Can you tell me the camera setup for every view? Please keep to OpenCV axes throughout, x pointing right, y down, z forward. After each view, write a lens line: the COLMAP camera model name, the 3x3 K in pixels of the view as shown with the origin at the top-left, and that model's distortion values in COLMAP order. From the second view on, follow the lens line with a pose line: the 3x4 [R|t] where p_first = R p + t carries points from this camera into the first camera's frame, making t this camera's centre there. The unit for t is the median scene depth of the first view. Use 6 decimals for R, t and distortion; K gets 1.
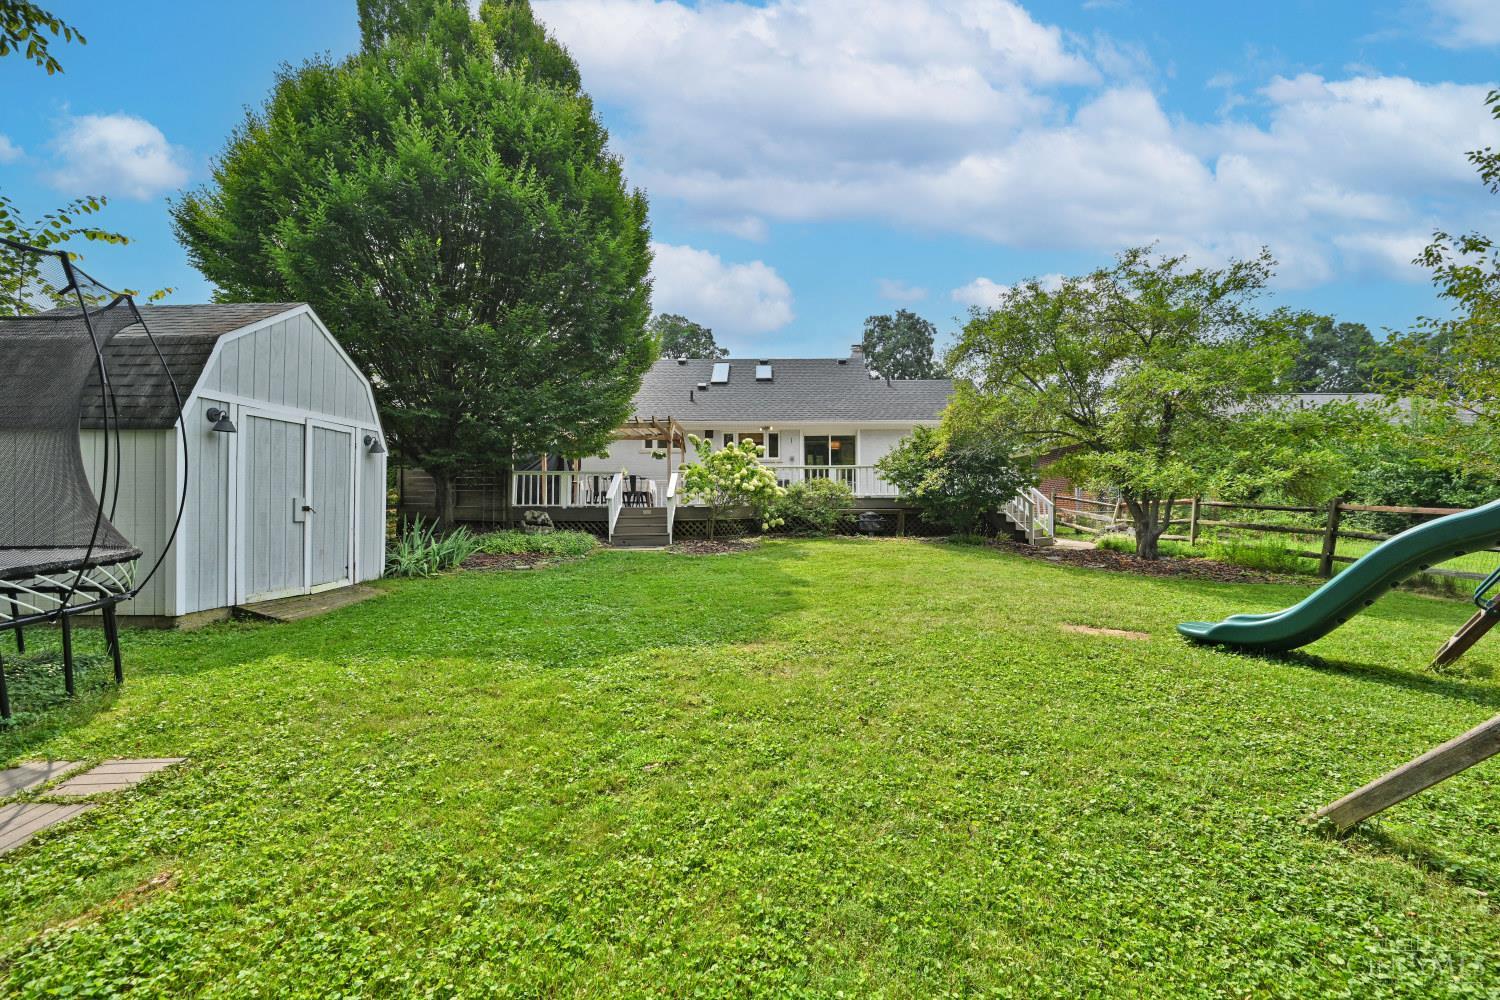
lens RADIAL K [[605.1, 0, 750.0], [0, 605.1, 500.0], [0, 0, 1]] dist [-0.000568, 0.000245]
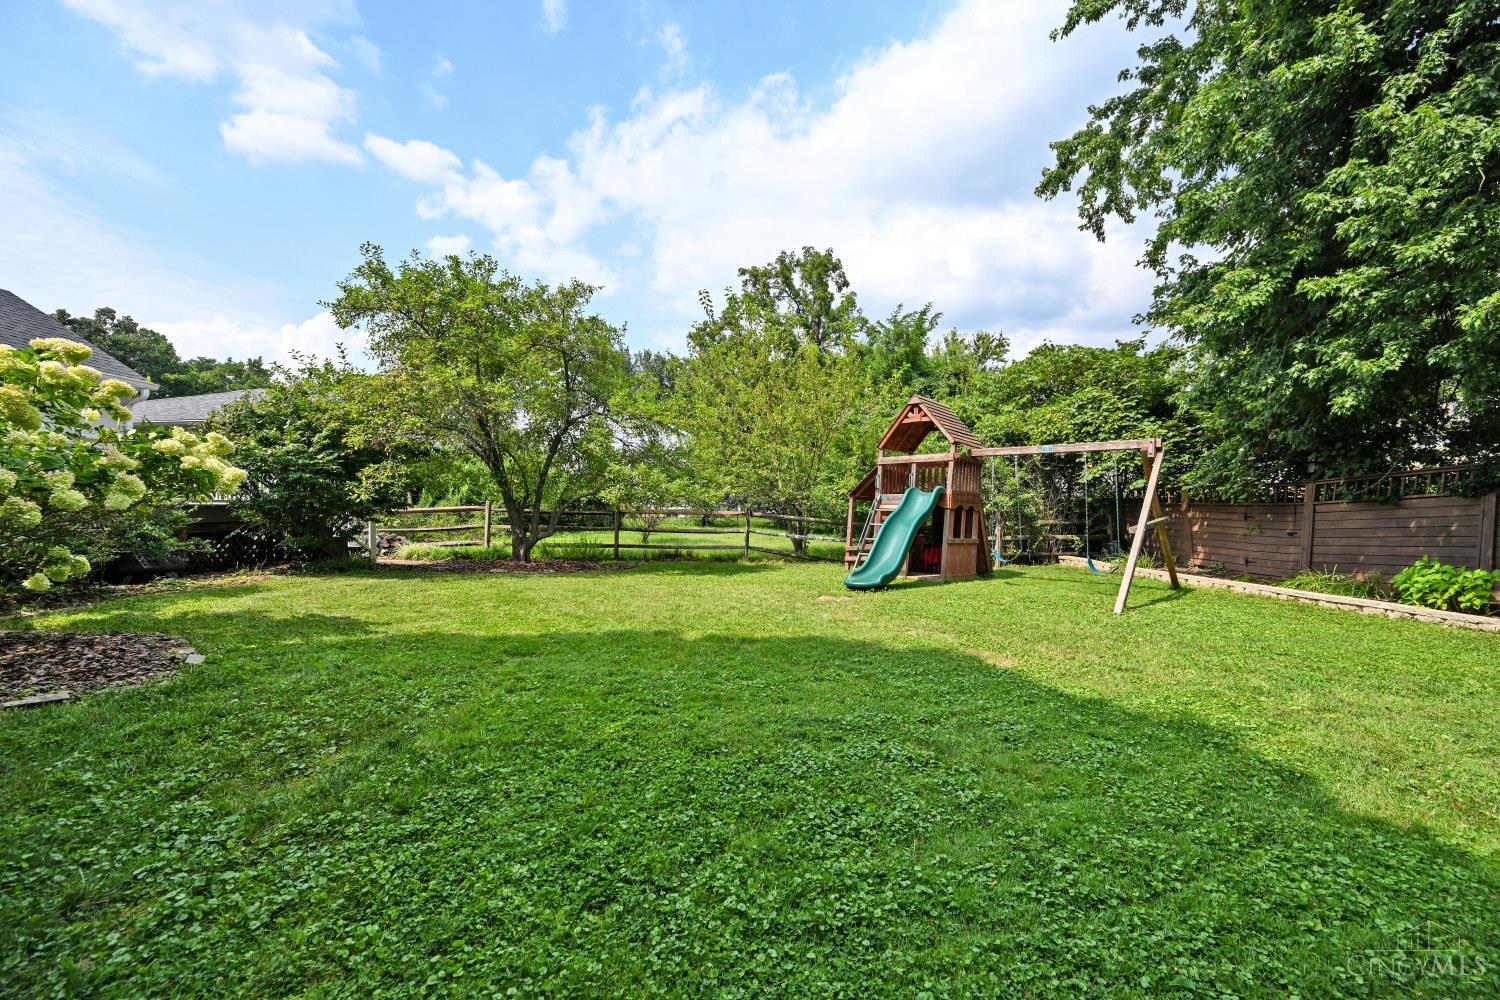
lens RADIAL K [[588.4, 0, 746.4], [0, 588.4, 495.2], [0, 0, 1]] dist [-0.001965, -0.000577]
pose [[-0.067107, 0.018154, 0.997581, -0.370972], [0.005125, 0.999828, -0.017850, -0.001296], [-0.997733, 0.003915, -0.067189, 0.601954]]
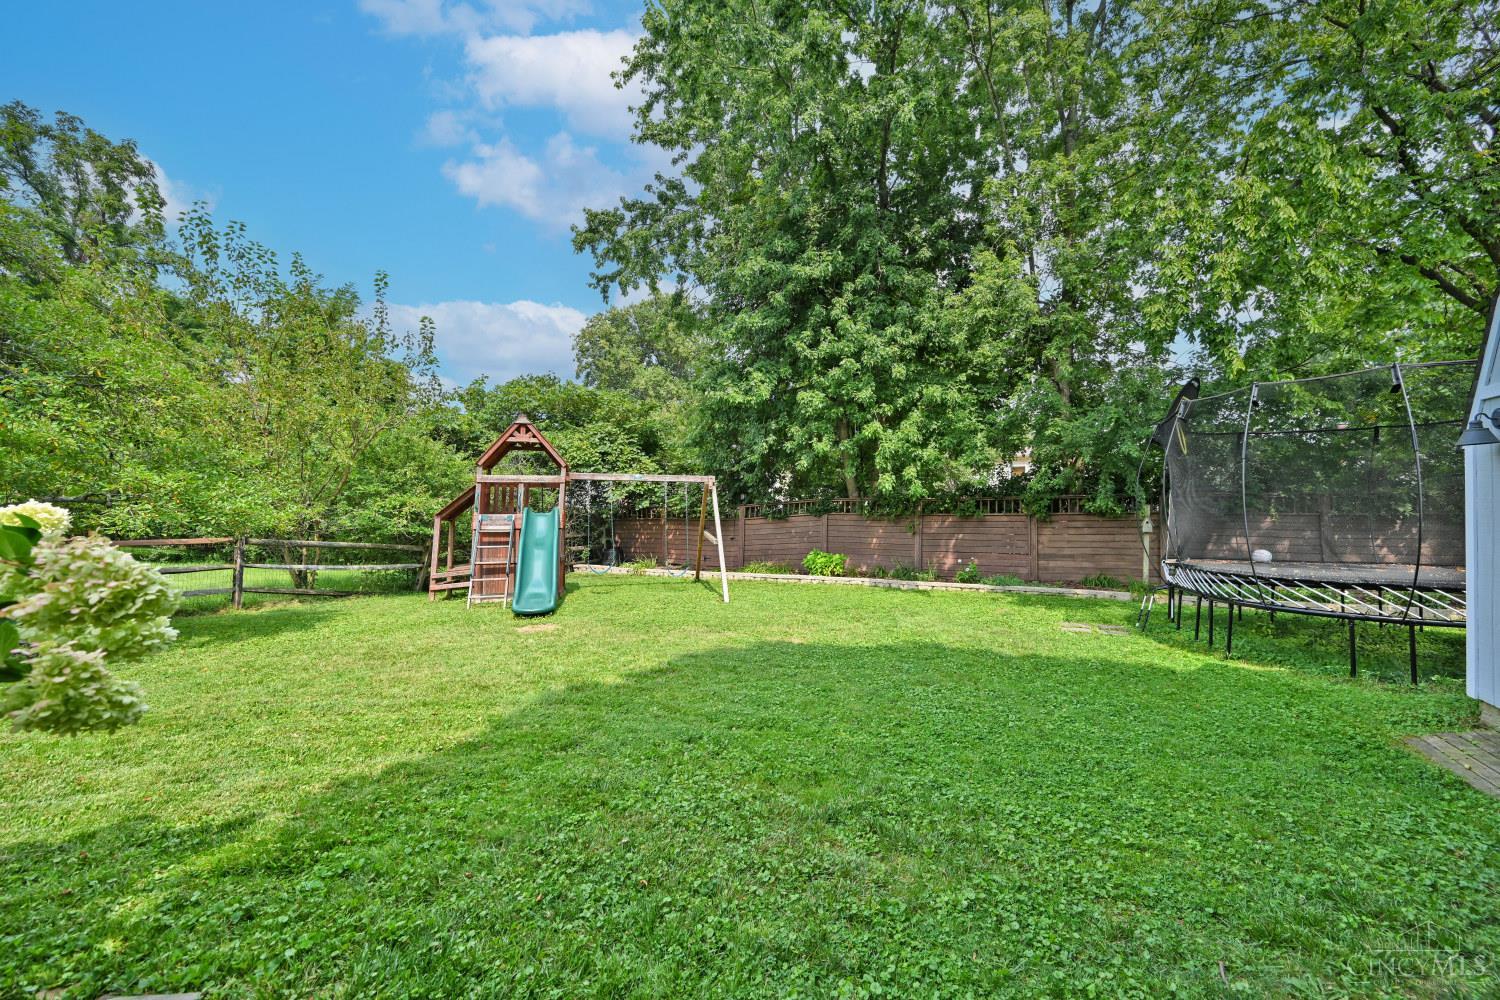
lens RADIAL K [[593.7, 0, 753.2], [0, 593.7, 500.4], [0, 0, 1]] dist [-0.000695, 0.000083]
pose [[-0.901205, 0.013330, 0.433189, -0.207003], [0.008063, 0.999870, -0.013994, -0.022554], [-0.433319, -0.009119, -0.901195, 0.930463]]
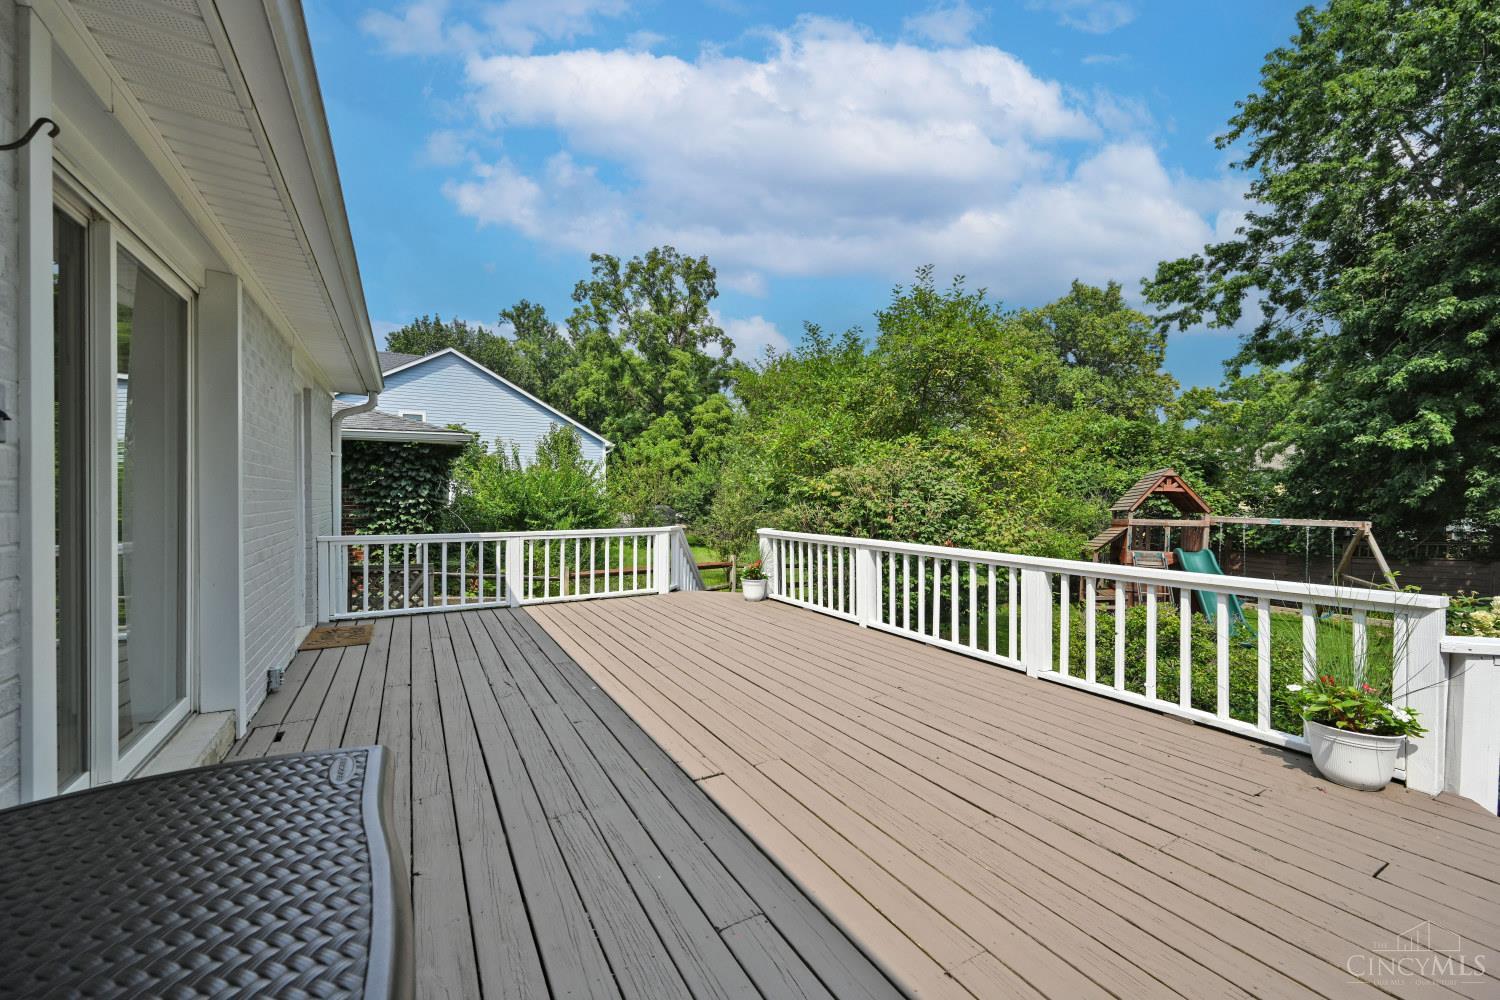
lens RADIAL K [[588.4, 0, 746.4], [0, 588.4, 495.2], [0, 0, 1]] dist [-0.001965, -0.000577]
pose [[-0.514383, -0.000180, 0.857560, -0.024856], [-0.015215, 0.999844, -0.008917, -0.095753], [-0.857425, -0.017635, -0.514306, 1.443843]]
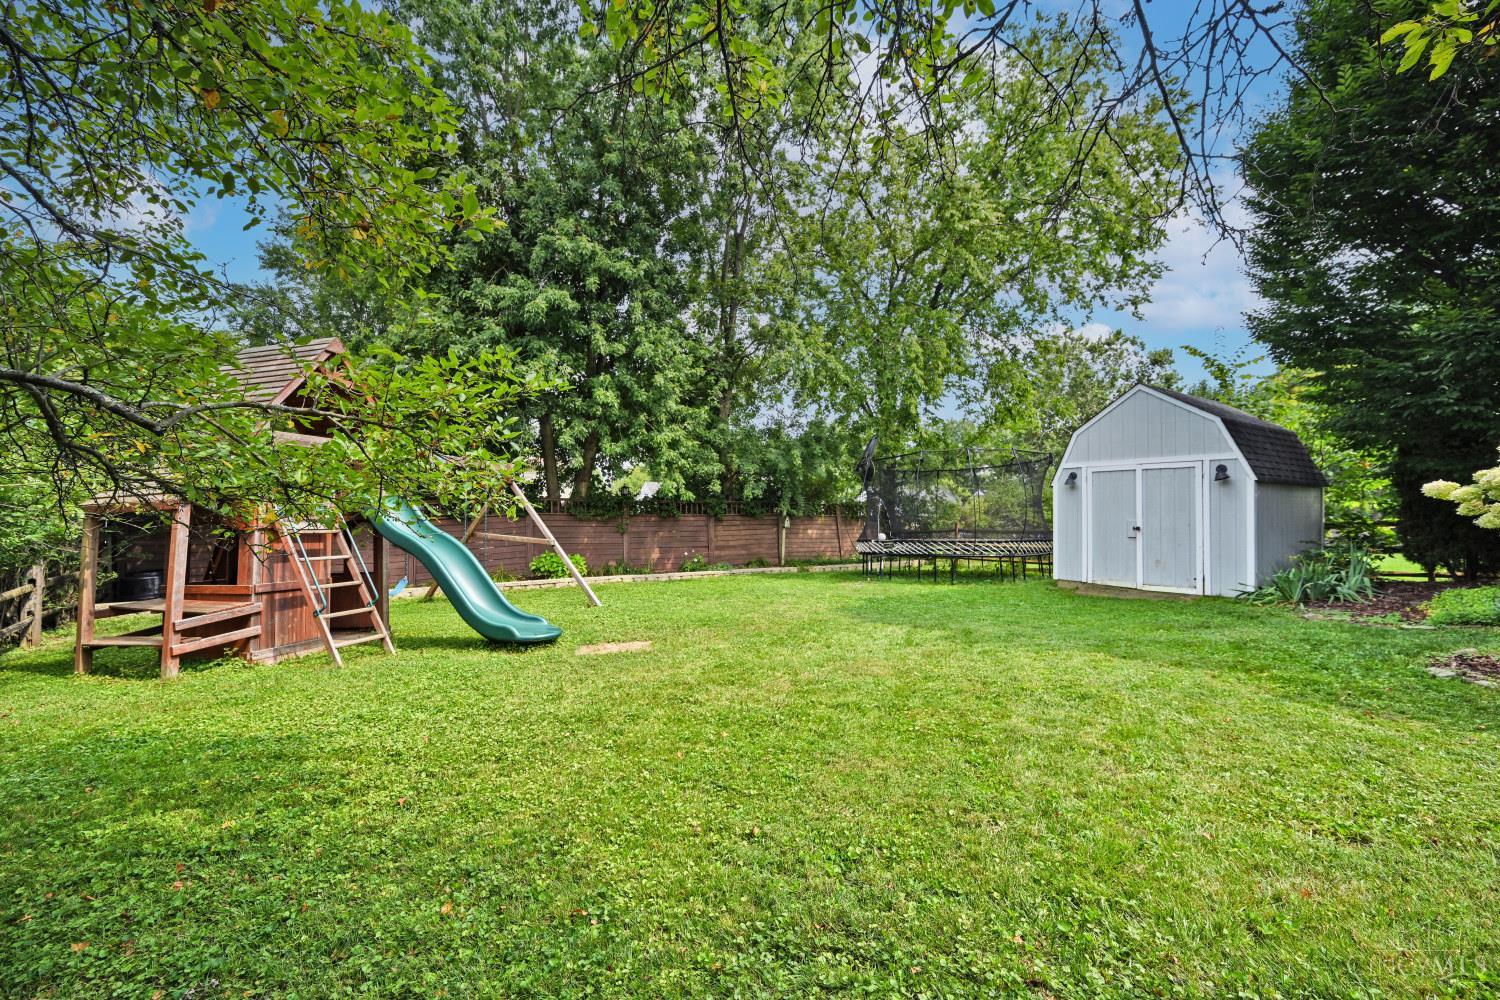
lens RADIAL K [[593.7, 0, 753.2], [0, 593.7, 500.4], [0, 0, 1]] dist [-0.000695, 0.000083]
pose [[-0.828193, -0.016337, -0.560205, 0.453698], [-0.000665, 0.999603, -0.028168, -0.006345], [0.560442, -0.022956, -0.827875, 0.937140]]
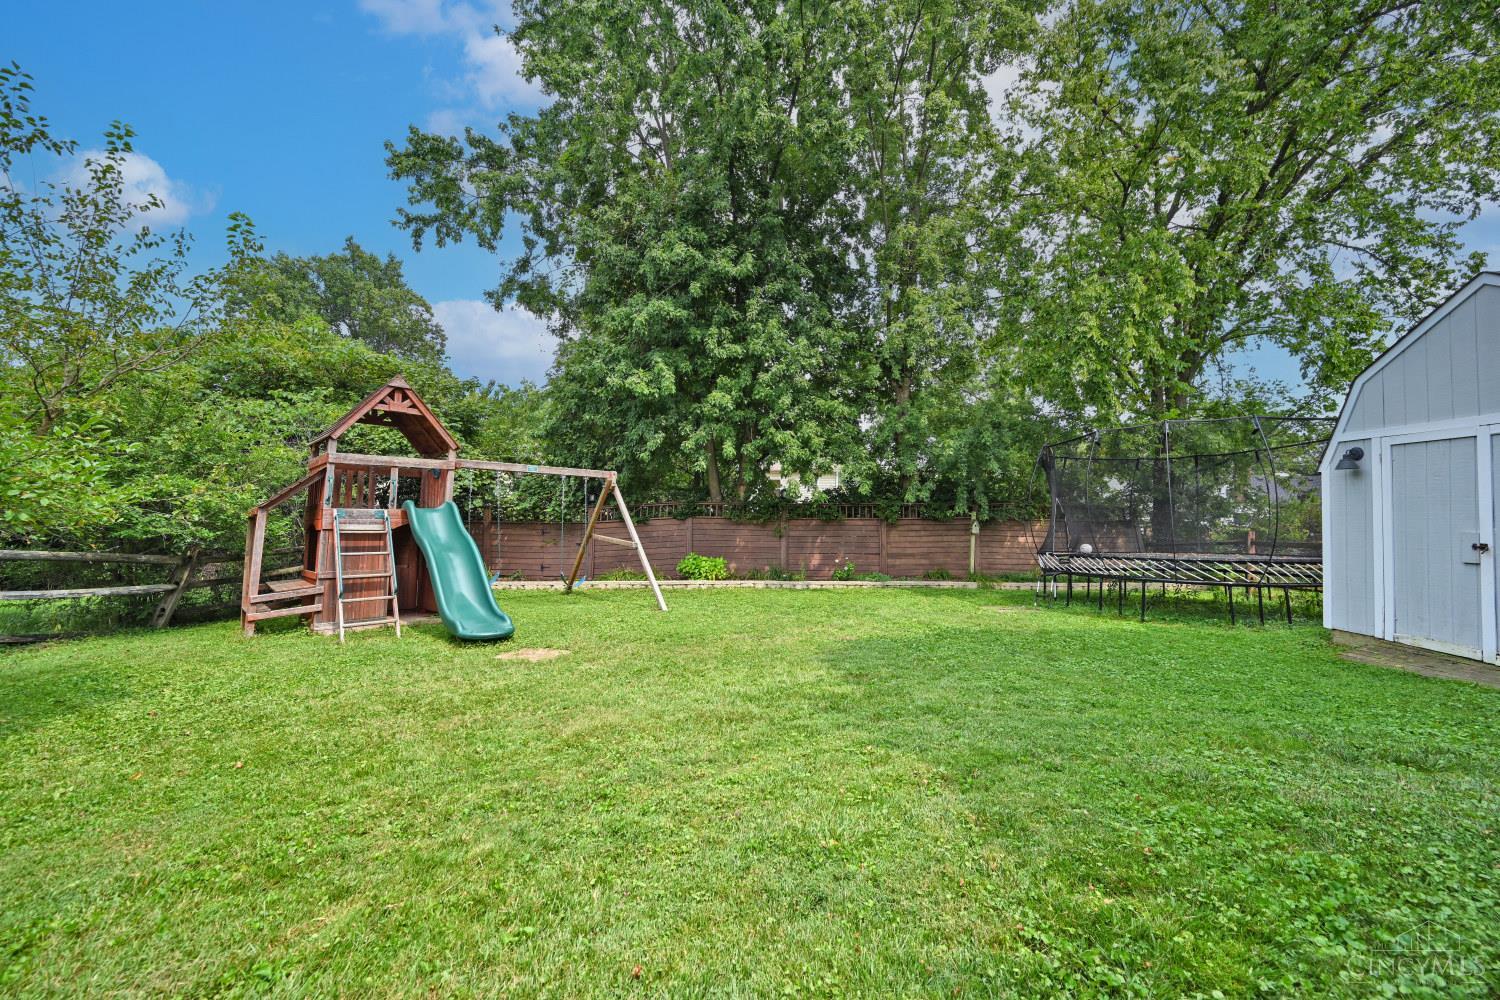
lens RADIAL K [[593.7, 0, 753.2], [0, 593.7, 500.4], [0, 0, 1]] dist [-0.000695, 0.000083]
pose [[-0.998450, -0.006794, -0.055248, 0.120040], [-0.005063, 0.999494, -0.031404, -0.008810], [0.055433, -0.031076, -0.997979, 0.957219]]
